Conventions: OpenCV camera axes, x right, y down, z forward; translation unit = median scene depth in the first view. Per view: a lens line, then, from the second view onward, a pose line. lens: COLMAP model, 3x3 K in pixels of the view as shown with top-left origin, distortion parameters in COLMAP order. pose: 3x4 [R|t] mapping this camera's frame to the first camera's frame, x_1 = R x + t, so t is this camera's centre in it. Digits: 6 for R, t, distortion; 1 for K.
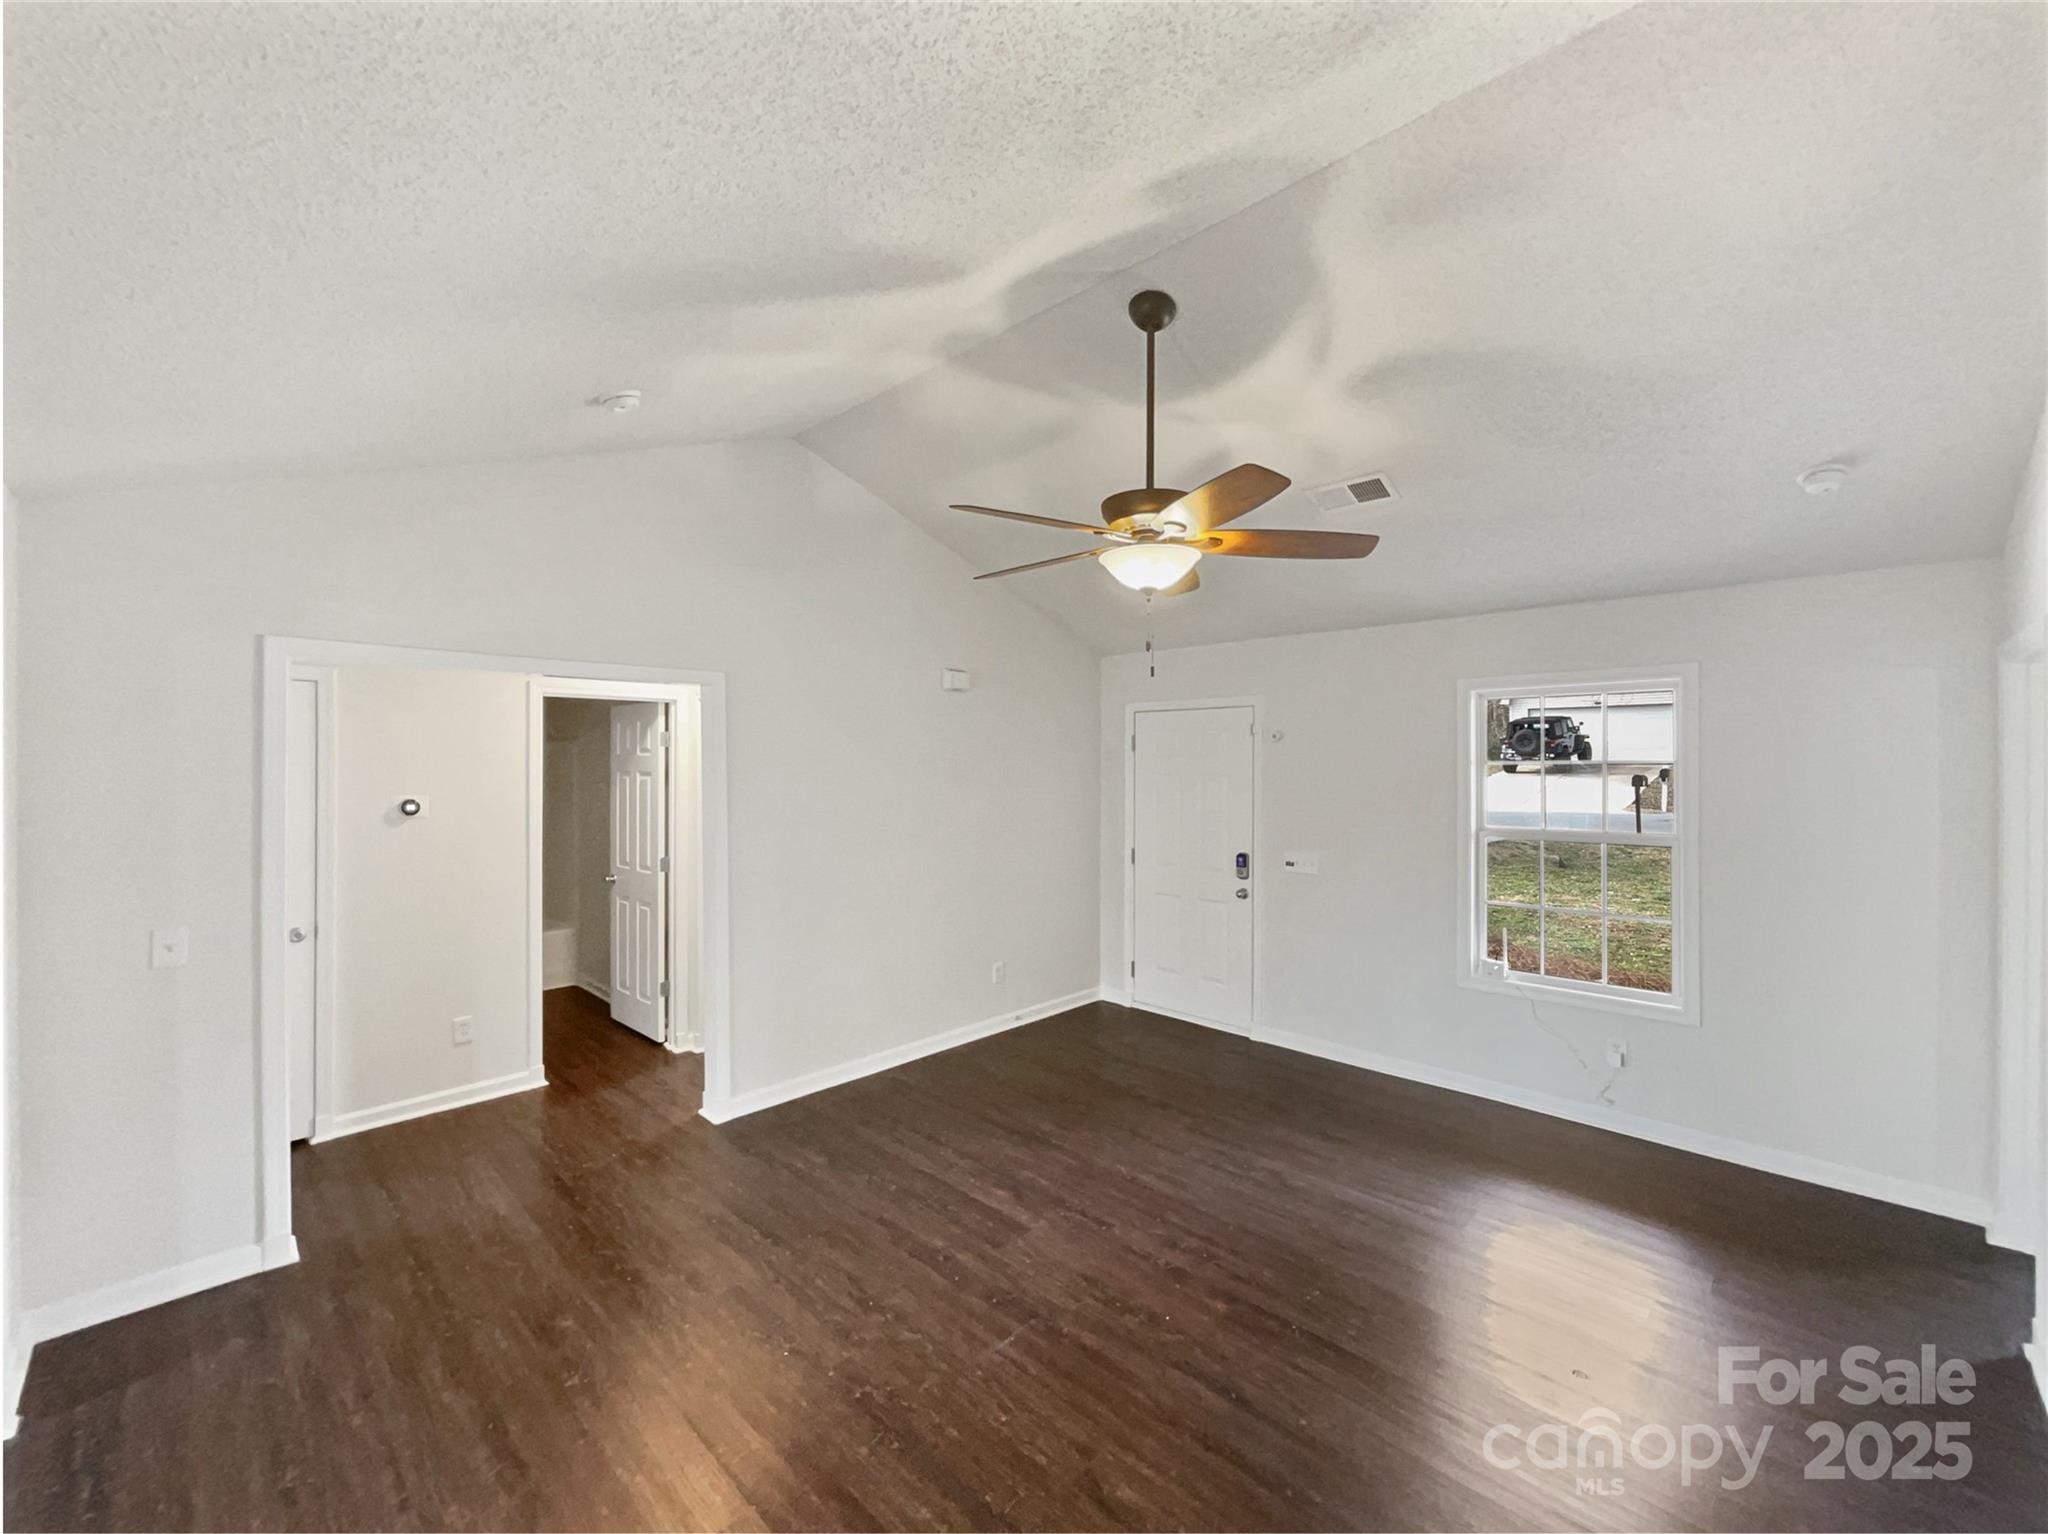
lens RADIAL K [[833.5, 0, 1024.0], [0, 833.5, 767.0], [0, 0, 1]] dist [0.000934, 0.000238]
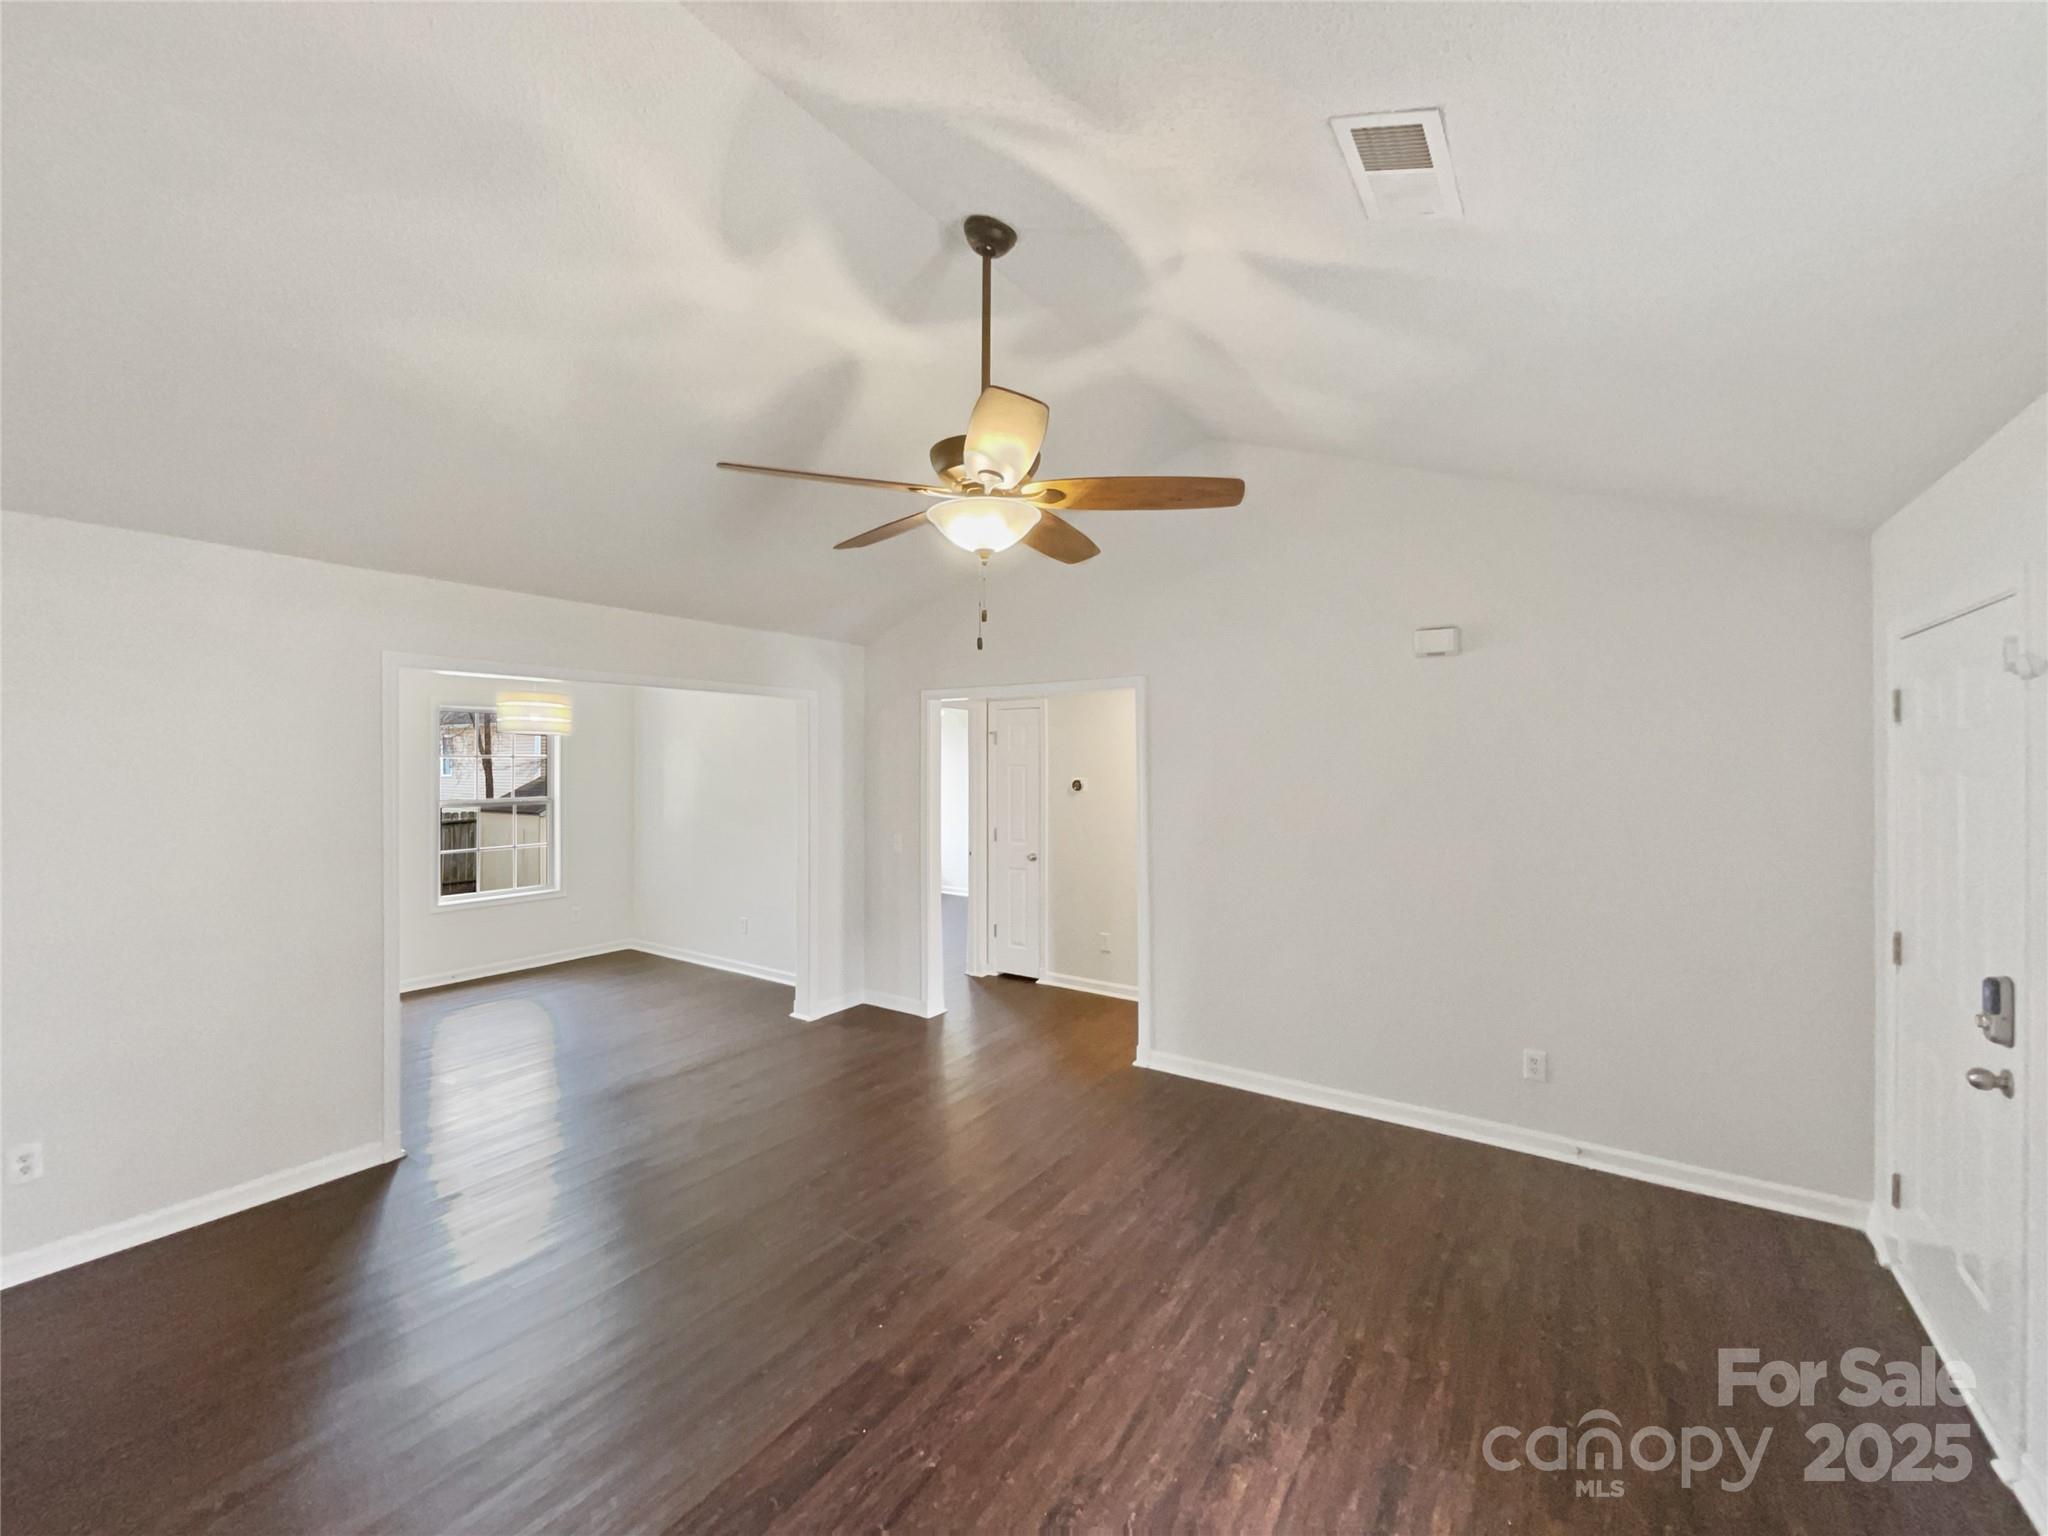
lens RADIAL K [[816.2, 0, 1024.0], [0, 816.2, 768.0], [0, 0, 1]] dist [0.000640, 0.000308]
pose [[0.176131, 0.001543, -0.984366, 0.911148], [-0.006412, 0.999979, 0.000420, 0.018568], [0.984346, 0.006238, 0.176137, 0.811409]]
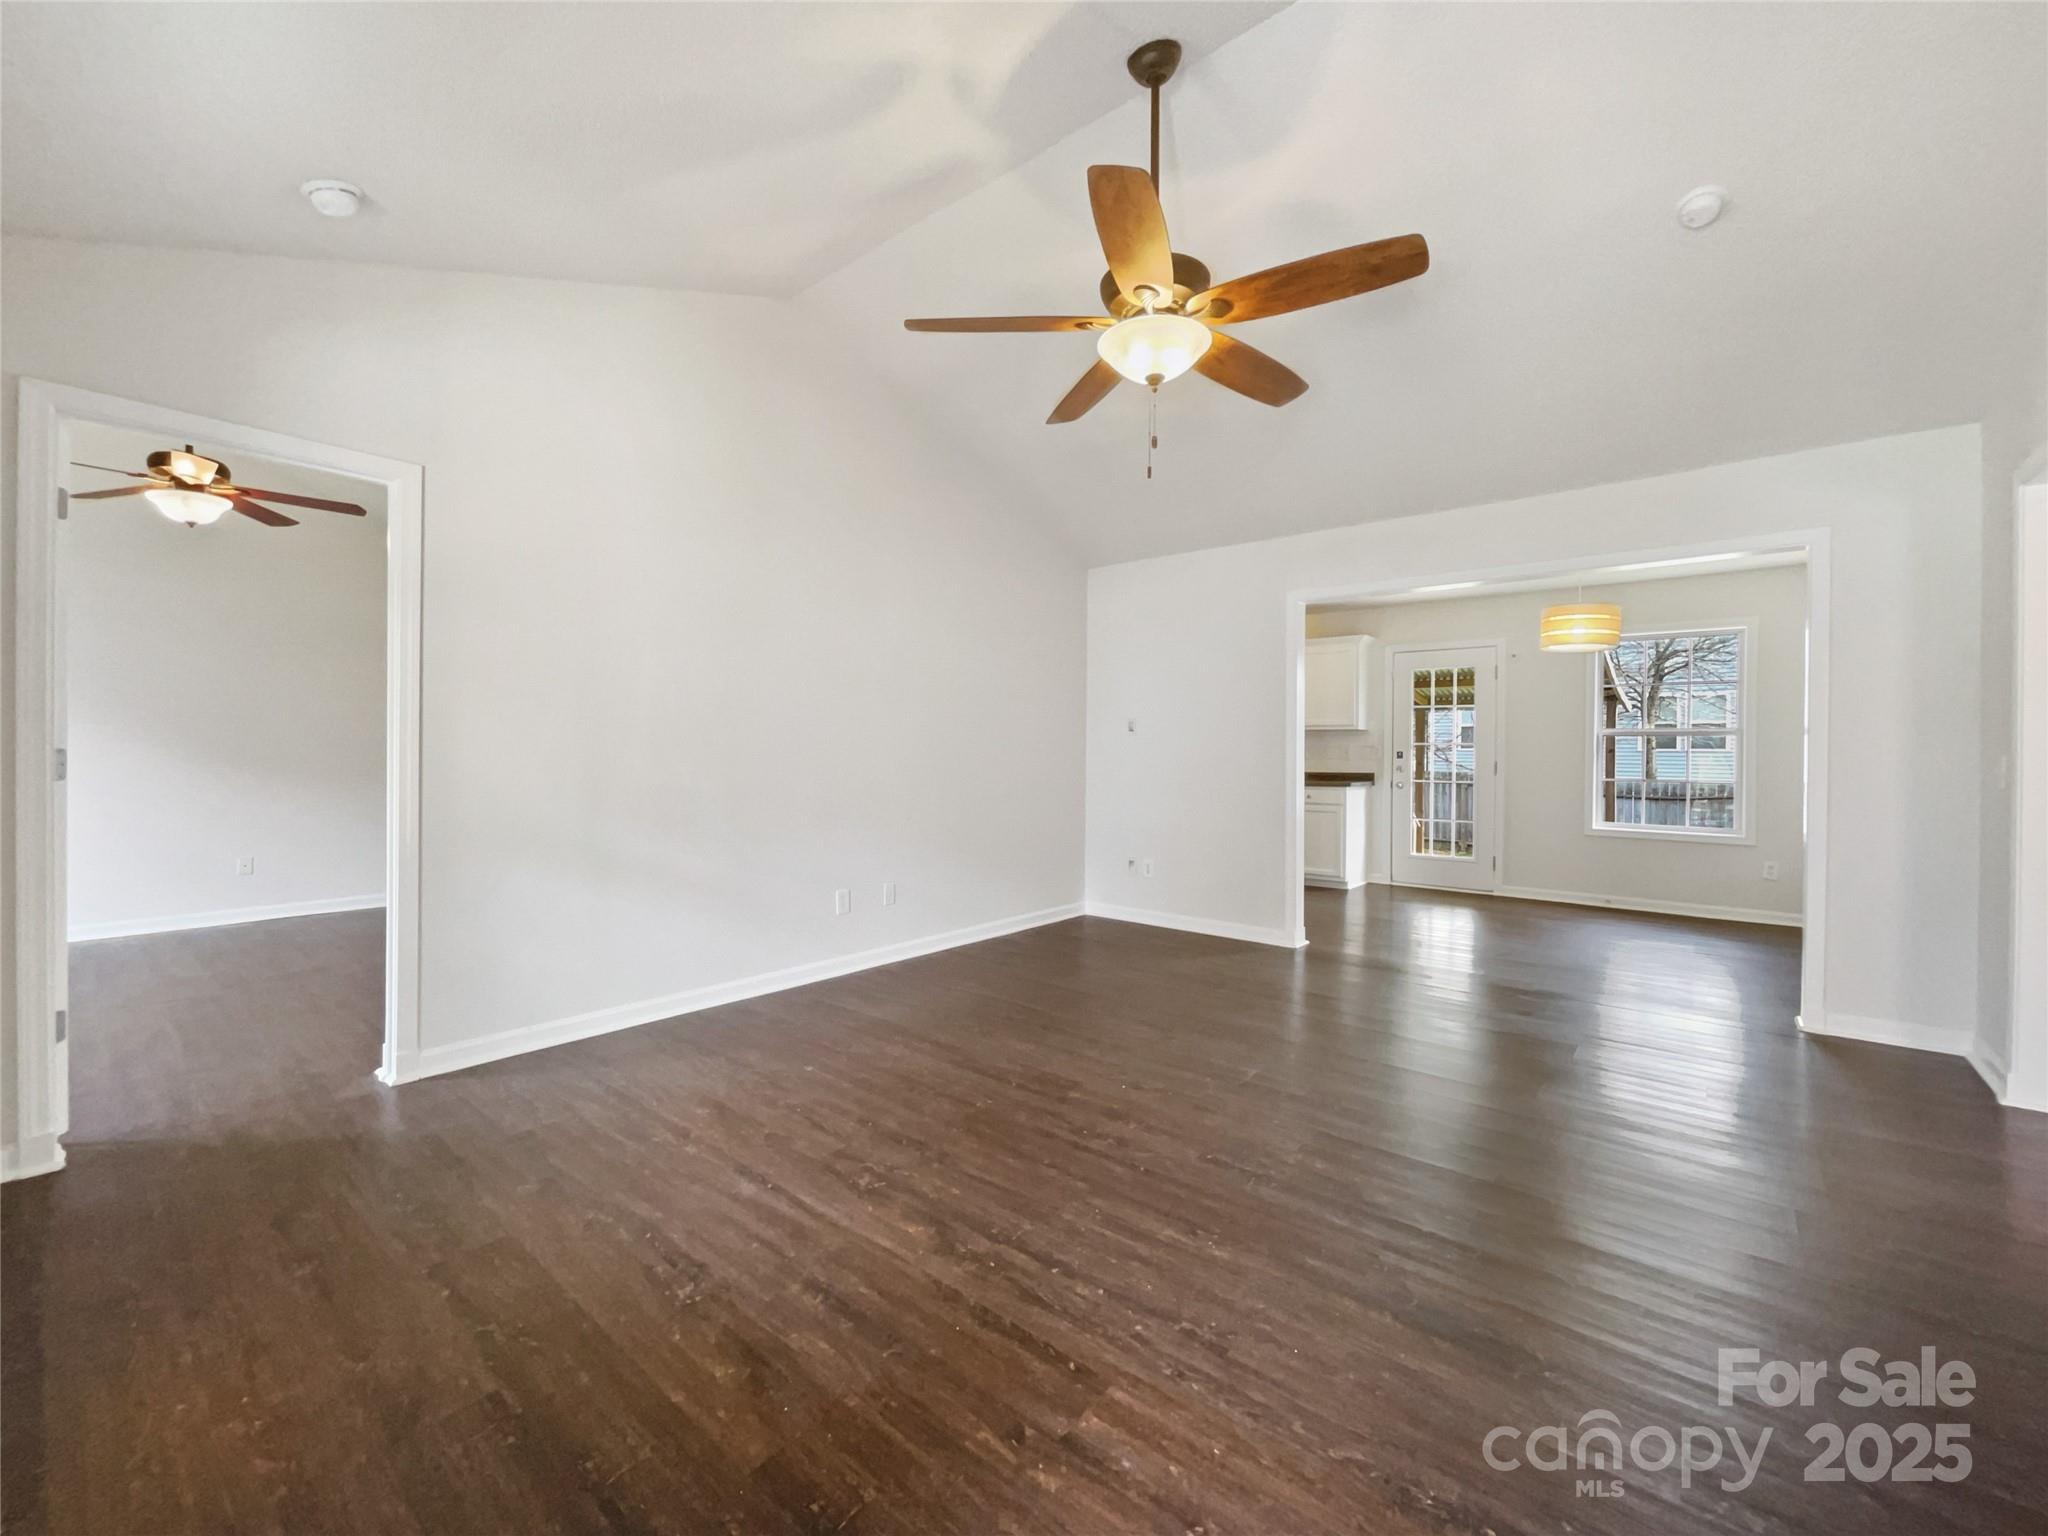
lens RADIAL K [[833.5, 0, 1024.0], [0, 833.5, 768.0], [0, 0, 1]] dist [0.000934, 0.000238]
pose [[-0.996884, -0.000813, -0.078872, 0.321775], [-0.002954, 0.999630, 0.027042, 0.165756], [0.078820, 0.027191, -0.996518, 1.709477]]
